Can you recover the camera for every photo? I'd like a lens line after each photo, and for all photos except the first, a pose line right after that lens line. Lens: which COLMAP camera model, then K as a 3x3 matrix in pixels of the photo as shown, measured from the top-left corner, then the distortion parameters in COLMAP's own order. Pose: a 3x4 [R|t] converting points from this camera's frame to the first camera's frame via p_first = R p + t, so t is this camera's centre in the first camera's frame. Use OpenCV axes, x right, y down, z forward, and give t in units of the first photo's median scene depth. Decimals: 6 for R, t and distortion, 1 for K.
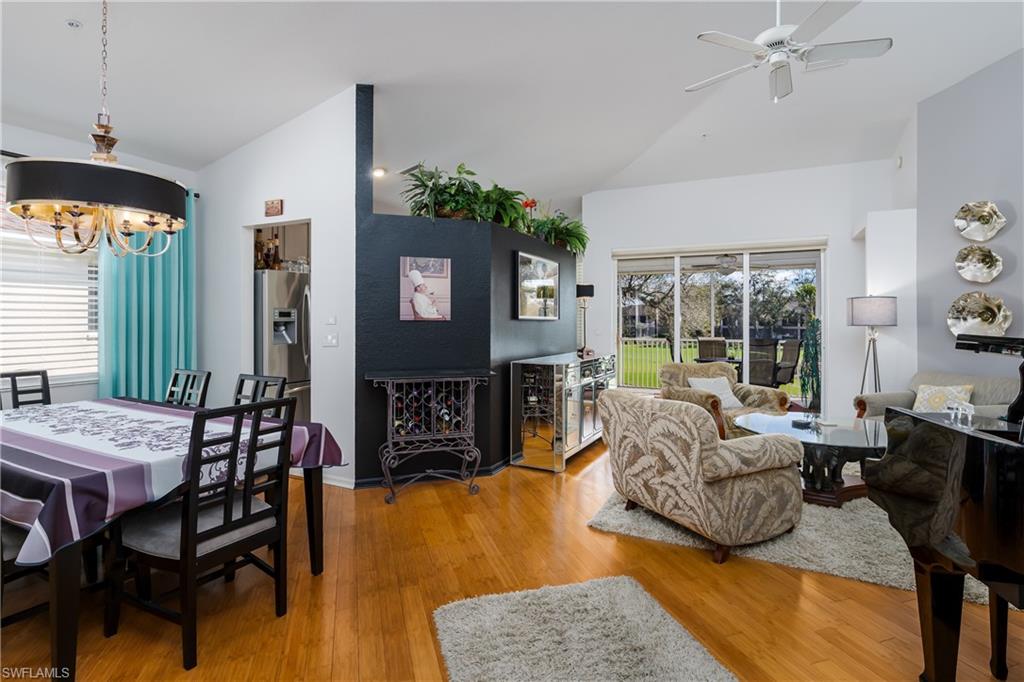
lens RADIAL K [[495.9, 0, 512.8], [0, 495.9, 317.1], [0, 0, 1]] dist [-0.000569, -0.000999]
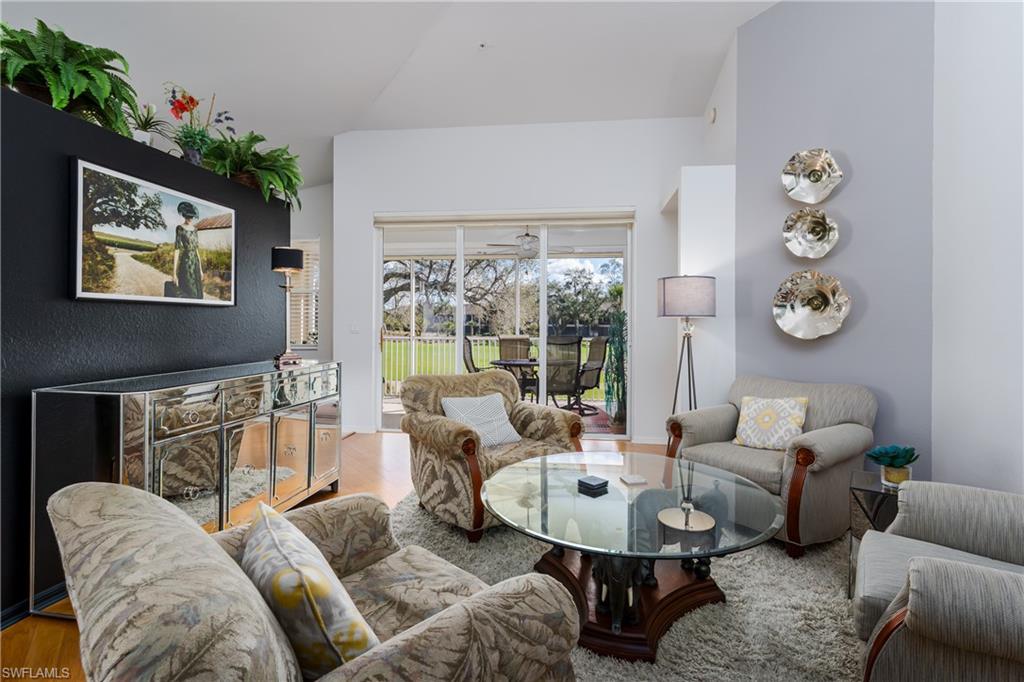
lens RADIAL K [[495.9, 0, 512.8], [0, 495.9, 317.1], [0, 0, 1]] dist [-0.000569, -0.000999]
pose [[0.947362, 0.004079, 0.320137, 0.241601], [-0.004946, 0.999986, 0.001896, 0.017746], [-0.320125, -0.003379, 0.947369, 0.380812]]
